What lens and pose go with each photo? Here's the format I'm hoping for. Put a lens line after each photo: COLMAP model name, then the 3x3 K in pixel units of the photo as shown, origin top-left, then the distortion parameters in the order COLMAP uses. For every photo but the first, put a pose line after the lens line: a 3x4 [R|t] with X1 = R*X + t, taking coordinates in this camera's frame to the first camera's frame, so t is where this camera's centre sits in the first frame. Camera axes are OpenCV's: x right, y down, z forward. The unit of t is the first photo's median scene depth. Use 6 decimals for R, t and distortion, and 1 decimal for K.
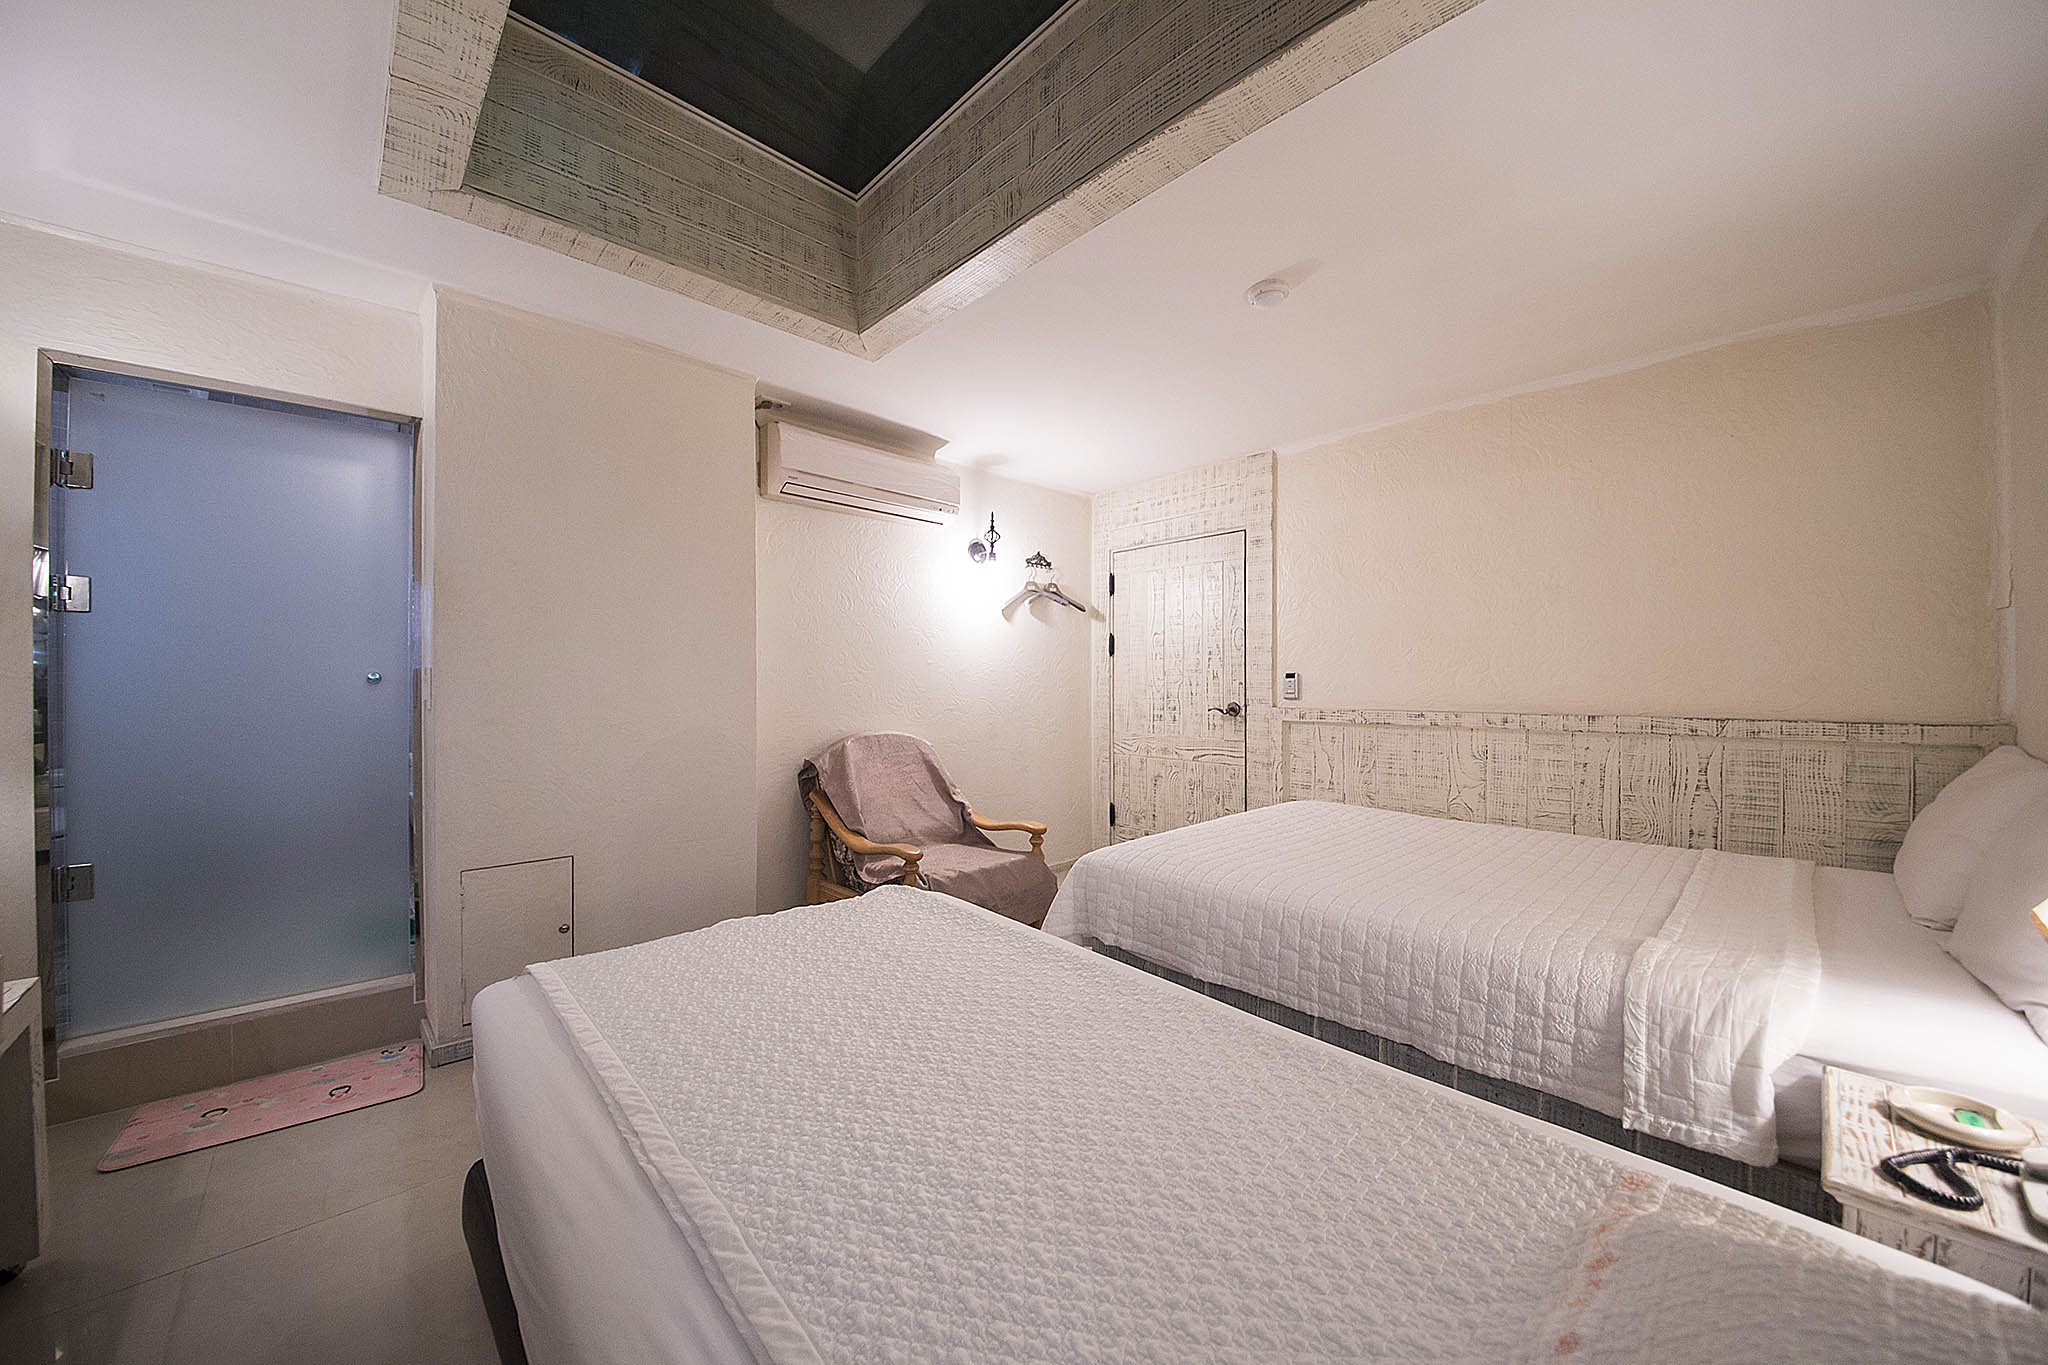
lens RADIAL K [[723.2, 0, 1008.5], [0, 723.2, 682.0], [0, 0, 1]] dist [0.038062, -0.025431]
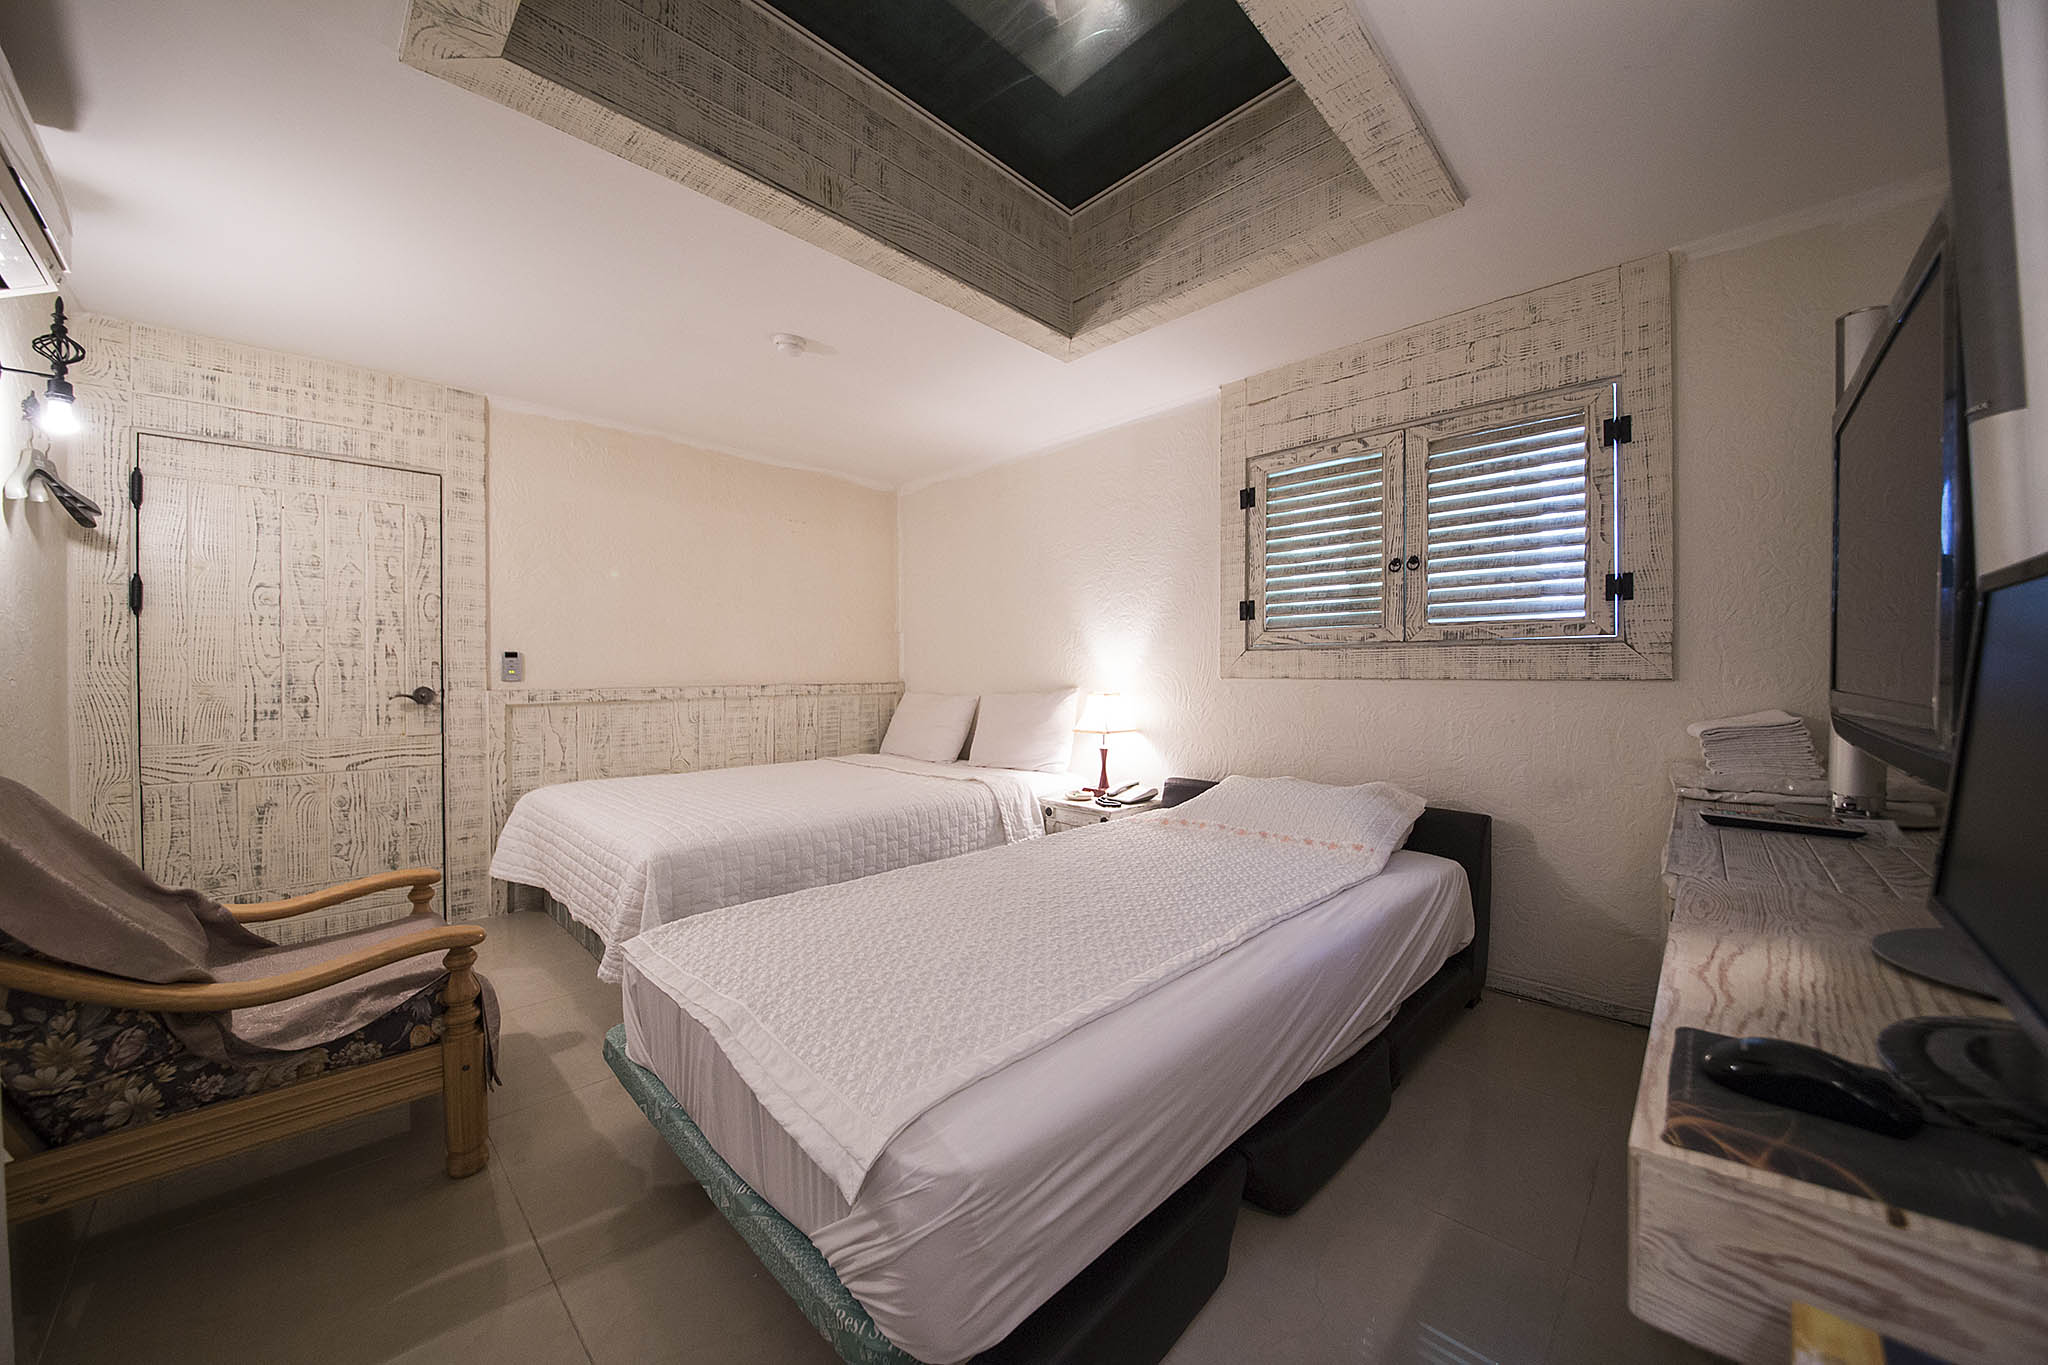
lens RADIAL K [[723.2, 0, 1008.5], [0, 723.2, 682.0], [0, 0, 1]] dist [0.038062, -0.025431]
pose [[-0.036954, -0.012852, 0.999234, -0.548019], [0.004947, 0.999903, 0.013044, 0.016234], [-0.999305, 0.005426, -0.036887, 0.412189]]
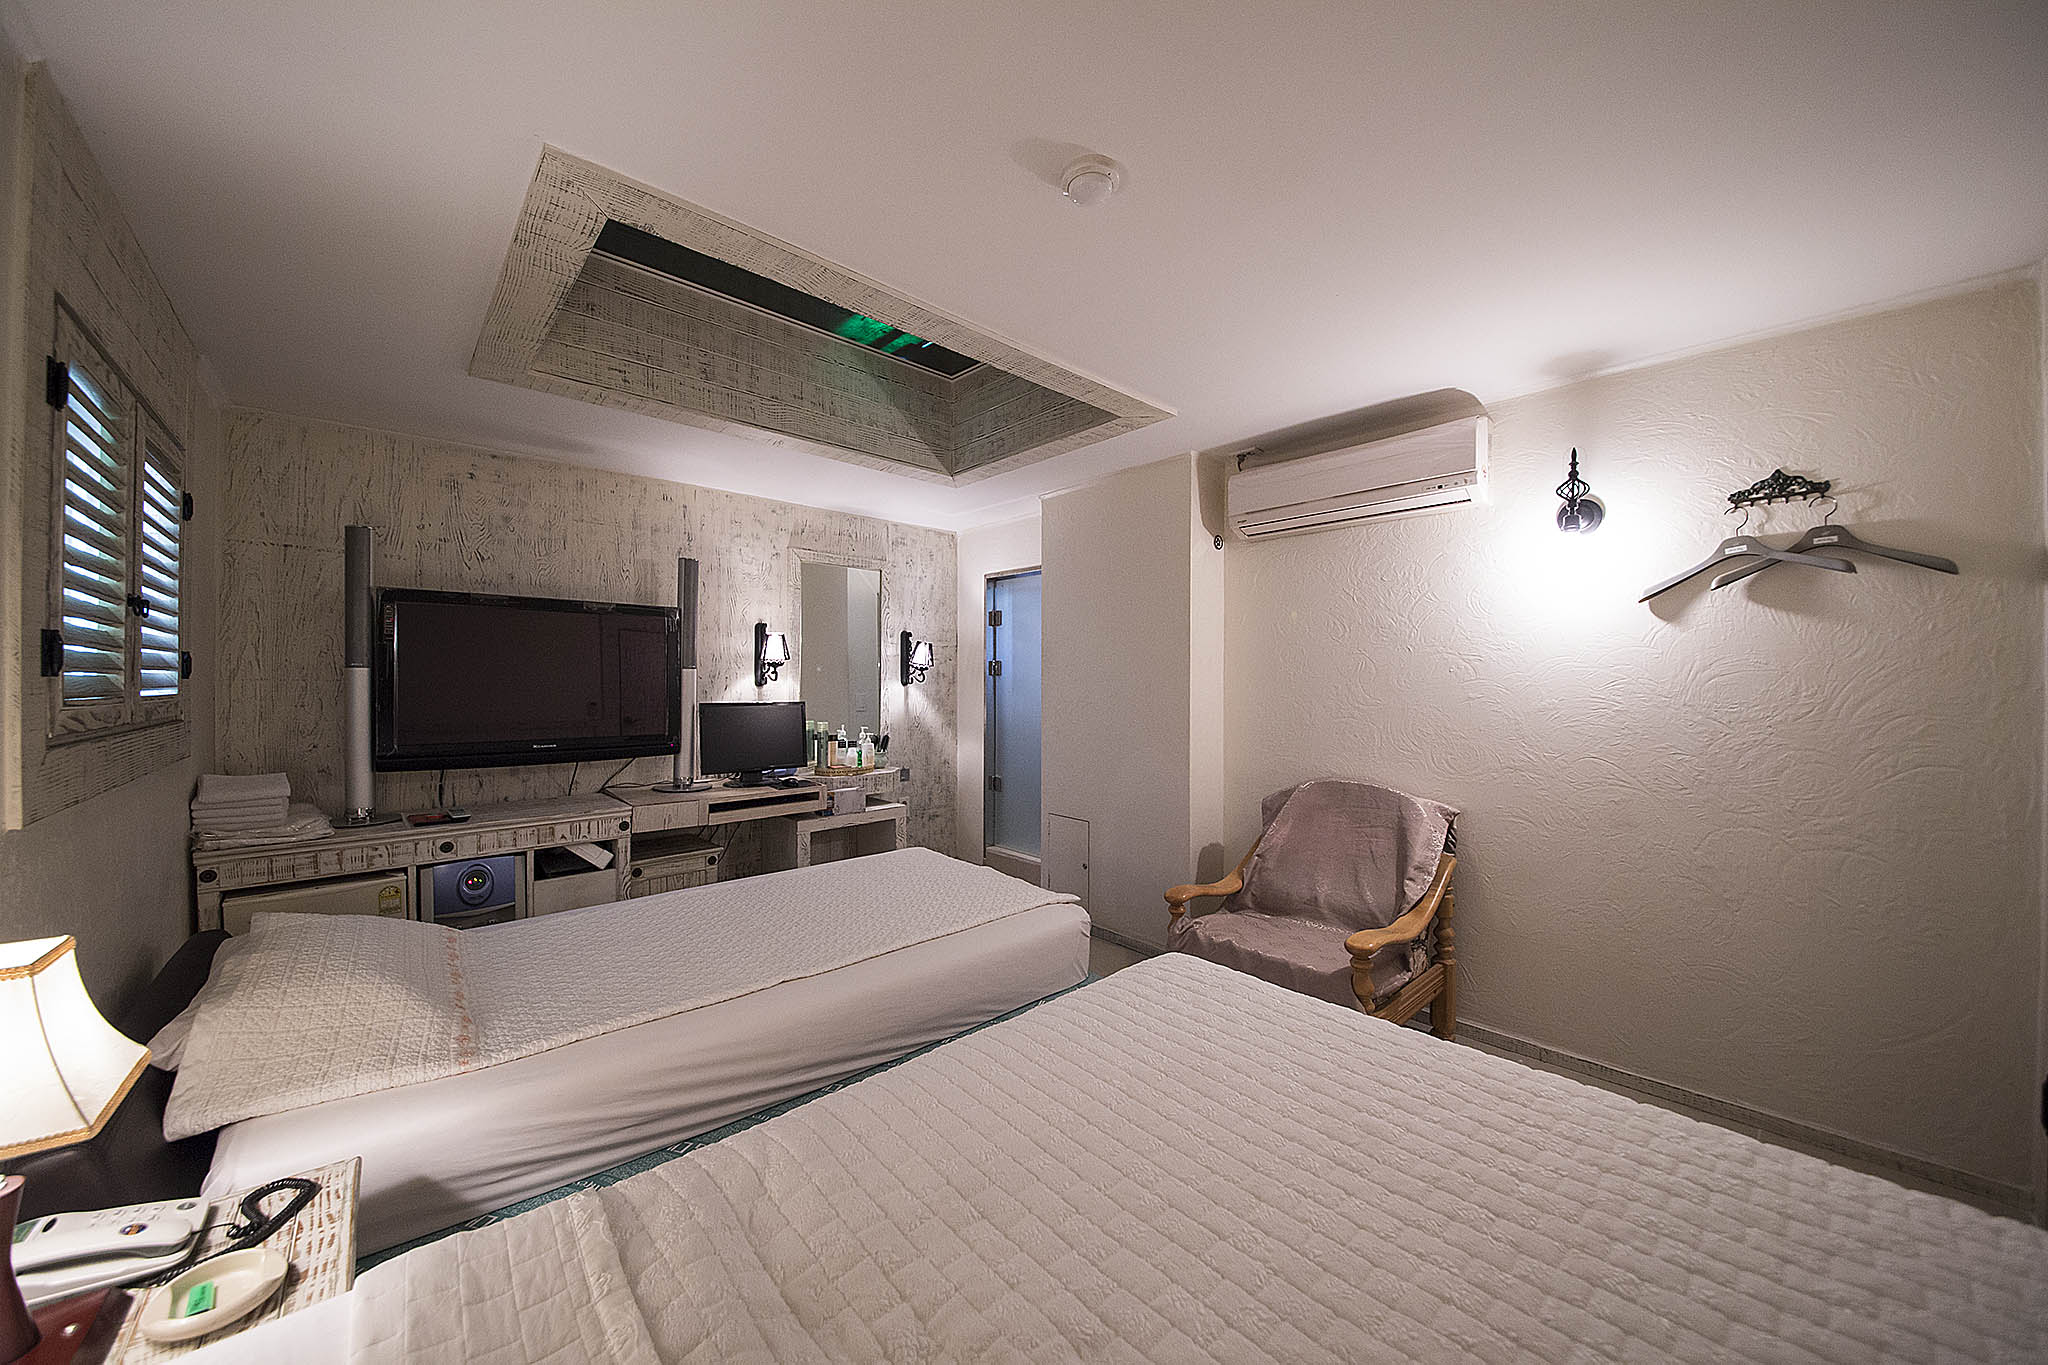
lens RADIAL K [[723.2, 0, 1008.5], [0, 723.2, 682.0], [0, 0, 1]] dist [0.038062, -0.025431]
pose [[-0.020326, 0.000348, -0.999793, 0.636650], [-0.007100, 0.999975, 0.000492, -0.038229], [0.999768, 0.007108, -0.020323, 0.569327]]
